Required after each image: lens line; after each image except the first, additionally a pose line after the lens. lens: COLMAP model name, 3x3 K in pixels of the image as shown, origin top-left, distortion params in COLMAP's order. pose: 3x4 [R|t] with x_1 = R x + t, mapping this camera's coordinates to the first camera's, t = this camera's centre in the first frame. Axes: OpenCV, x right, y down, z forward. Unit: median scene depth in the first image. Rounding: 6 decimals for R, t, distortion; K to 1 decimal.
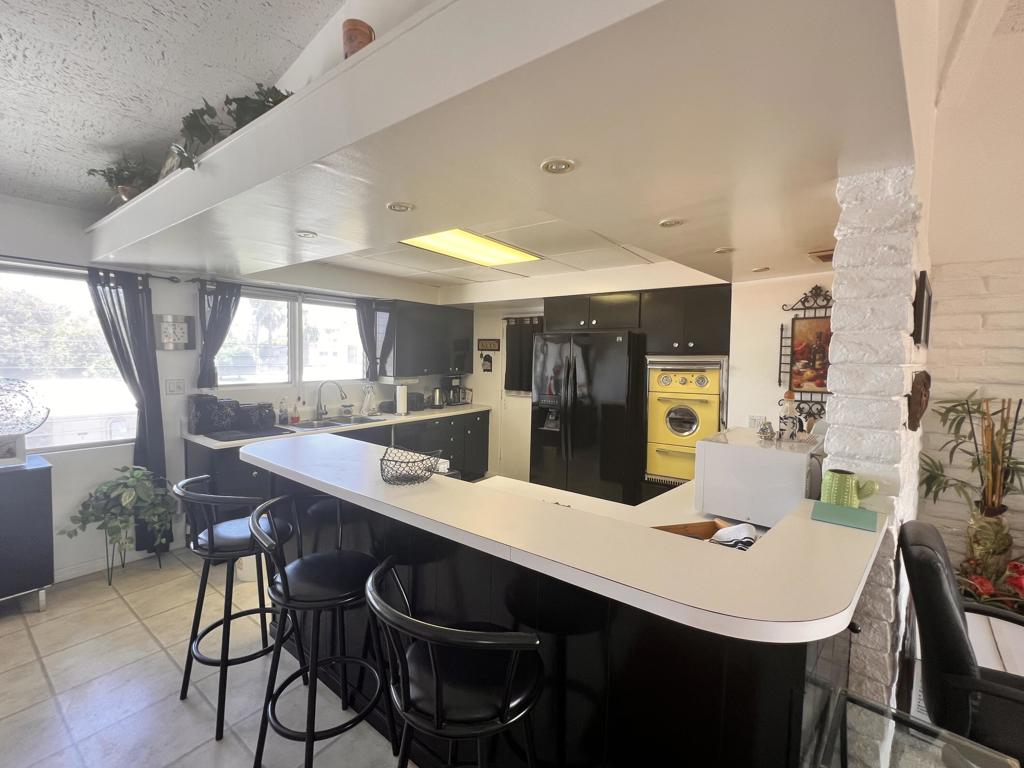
lens RADIAL K [[437.3, 0, 509.7], [0, 437.3, 381.9], [0, 0, 1]] dist [-0.000540, 0.000134]
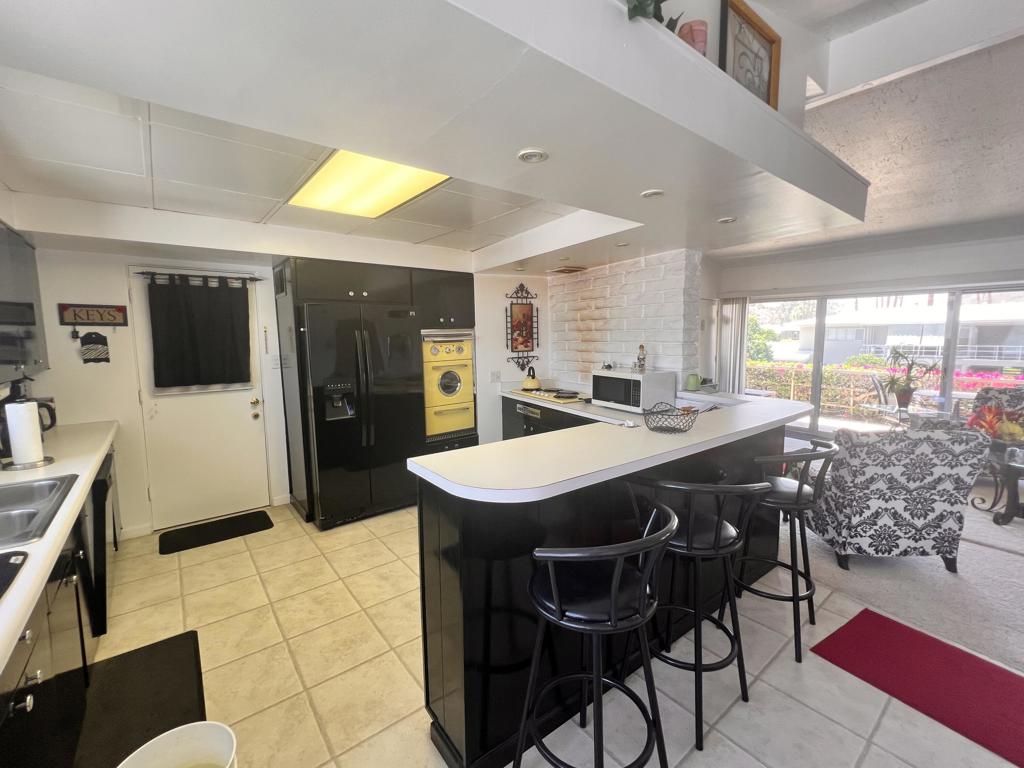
lens RADIAL K [[437.3, 0, 509.7], [0, 437.3, 381.9], [0, 0, 1]] dist [-0.000540, 0.000134]
pose [[0.264925, -0.123976, 0.956266, -0.799640], [0.070507, 0.991536, 0.109016, -0.039710], [-0.961688, 0.038542, 0.271424, 0.578803]]
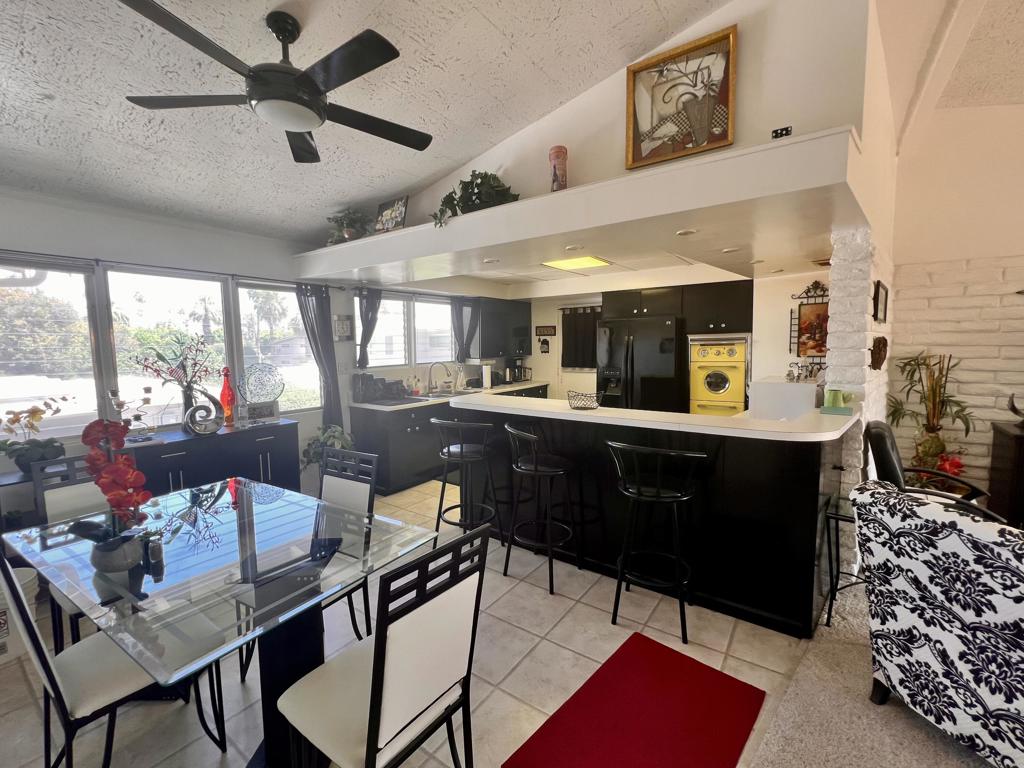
lens RADIAL K [[437.3, 0, 509.7], [0, 437.3, 381.9], [0, 0, 1]] dist [-0.000540, 0.000134]
pose [[0.999451, -0.031218, 0.011087, -0.289995], [0.030873, 0.999071, 0.030056, 0.030490], [-0.012015, -0.029697, 0.999487, -0.379460]]
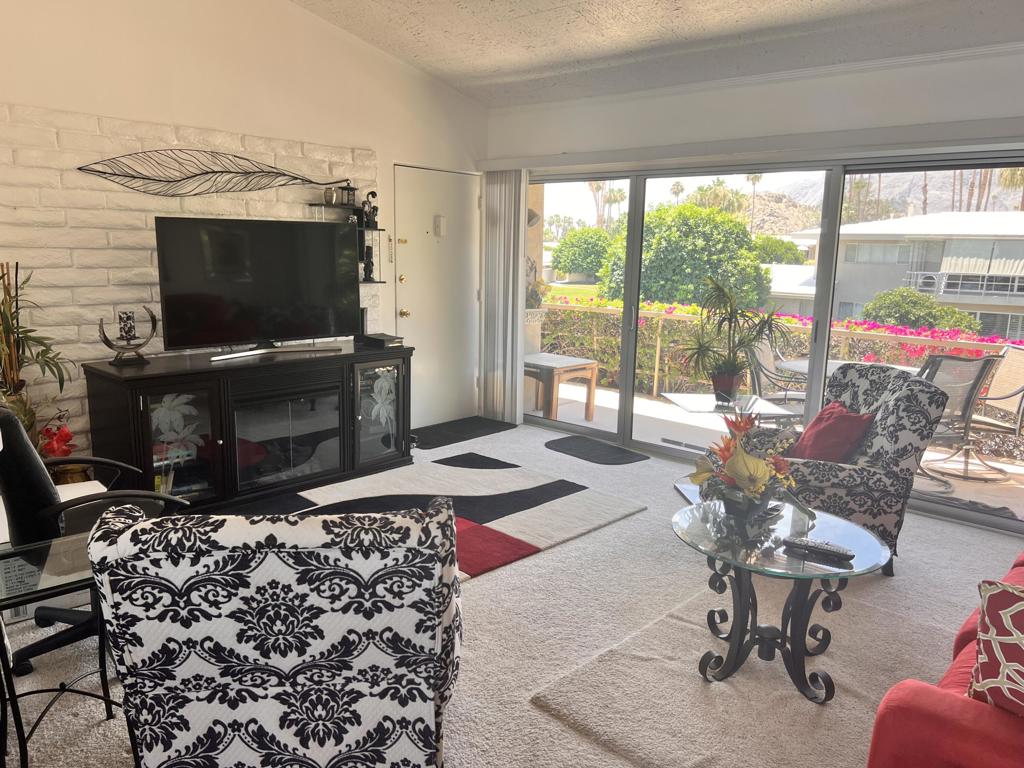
lens RADIAL K [[771.0, 0, 512.0], [0, 771.0, 384.0], [0, 0, 1]] dist [0.018298, -0.001757]
pose [[0.092884, -0.195194, 0.976356, -0.291689], [0.041623, 0.980500, 0.192063, 0.014303], [-0.994807, 0.022799, 0.099197, -0.149883]]
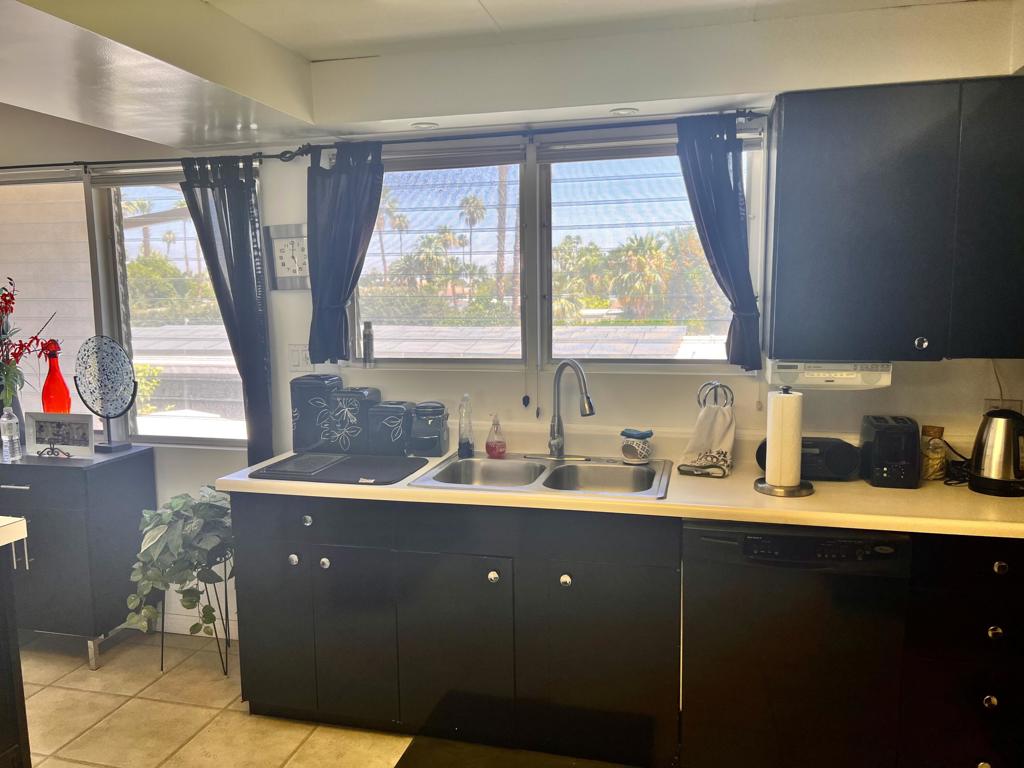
lens RADIAL K [[771.0, 0, 512.0], [0, 771.0, 384.0], [0, 0, 1]] dist [0.018298, -0.001757]
pose [[0.372743, 0.089838, -0.923576, 0.240711], [-0.037236, 0.995949, 0.081849, -0.048177], [0.927187, 0.003882, 0.374578, 0.949959]]
